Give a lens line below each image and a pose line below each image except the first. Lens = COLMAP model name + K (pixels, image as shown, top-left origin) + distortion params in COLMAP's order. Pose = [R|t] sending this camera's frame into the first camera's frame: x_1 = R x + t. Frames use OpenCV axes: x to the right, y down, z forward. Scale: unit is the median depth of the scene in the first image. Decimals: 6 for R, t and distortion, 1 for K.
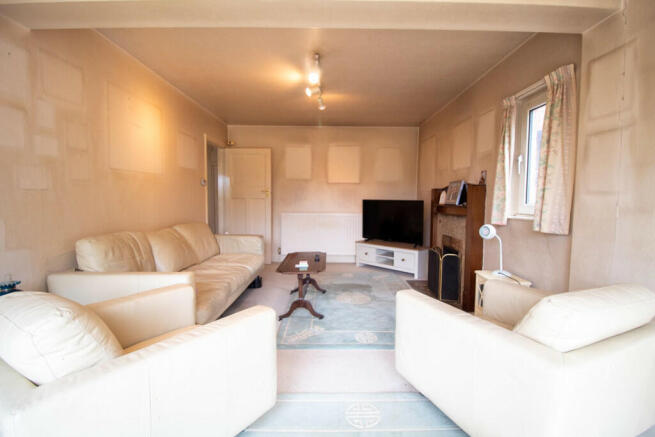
lens RADIAL K [[302.2, 0, 329.0], [0, 302.2, 217.7], [0, 0, 1]] dist [-0.012762, -0.005509]
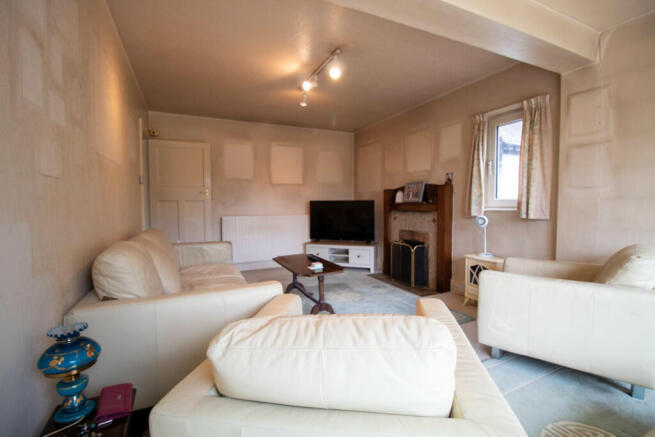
lens RADIAL K [[302.2, 0, 328.4], [0, 302.2, 216.8], [0, 0, 1]] dist [-0.012762, -0.005509]
pose [[0.906033, -0.032466, 0.421960, -0.426226], [0.041010, 0.999096, -0.011184, 0.012371], [-0.421215, 0.027437, 0.906545, 0.115615]]
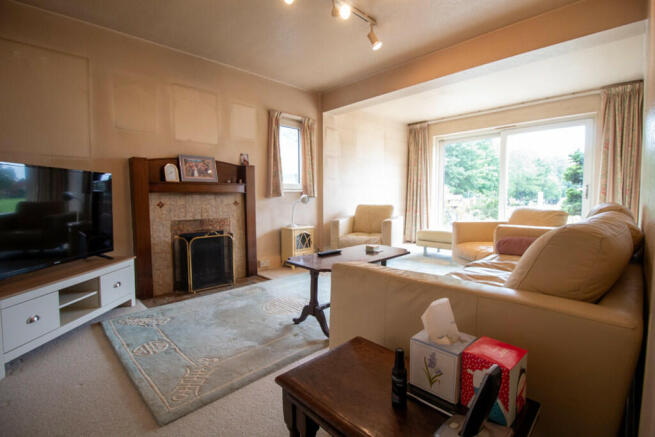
lens RADIAL K [[302.2, 0, 328.9], [0, 302.2, 218.5], [0, 0, 1]] dist [-0.012762, -0.005509]
pose [[-0.706489, -0.045261, 0.706275, -0.552067], [0.050994, 0.992104, 0.114587, -0.022412], [-0.705884, 0.116970, -0.698602, 1.583530]]
